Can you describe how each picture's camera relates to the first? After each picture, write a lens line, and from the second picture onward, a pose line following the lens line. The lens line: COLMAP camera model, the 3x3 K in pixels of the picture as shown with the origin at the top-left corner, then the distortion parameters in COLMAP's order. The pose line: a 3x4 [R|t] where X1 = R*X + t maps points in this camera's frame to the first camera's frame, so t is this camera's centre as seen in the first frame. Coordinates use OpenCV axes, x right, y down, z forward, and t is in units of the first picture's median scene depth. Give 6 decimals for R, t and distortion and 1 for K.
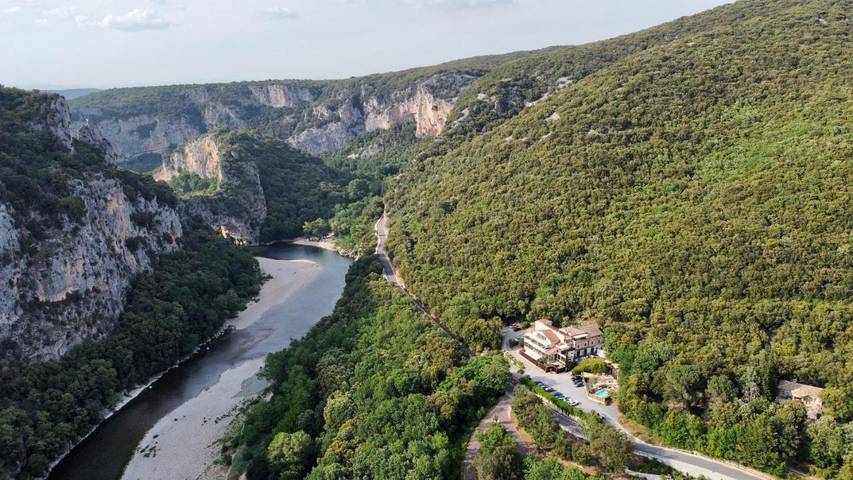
lens RADIAL K [[647.7, 0, 425.5], [0, 647.7, 239.7], [0, 0, 1]] dist [0.004693, -0.008117]
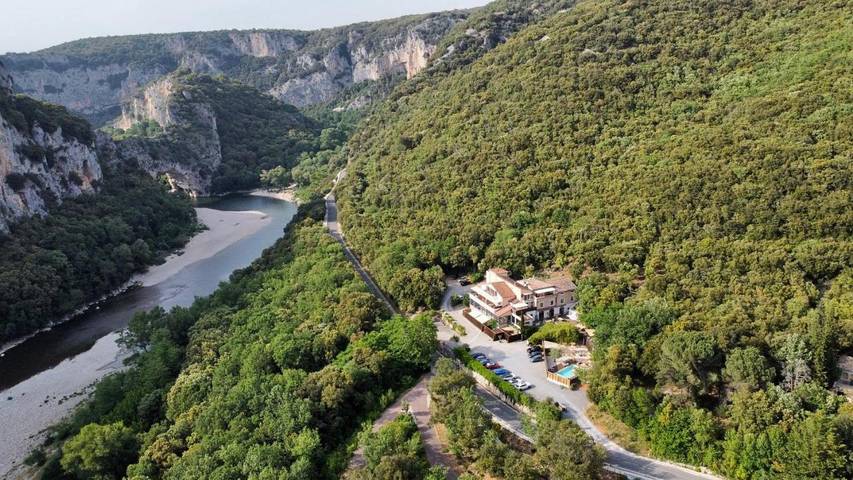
lens RADIAL K [[647.7, 0, 427.1], [0, 647.7, 241.1], [0, 0, 1]] dist [0.004693, -0.008117]
pose [[0.999847, 0.008936, -0.015010, 0.090464], [-0.008242, 0.998924, 0.045641, 0.047442], [0.015402, -0.045510, 0.998845, 0.219752]]
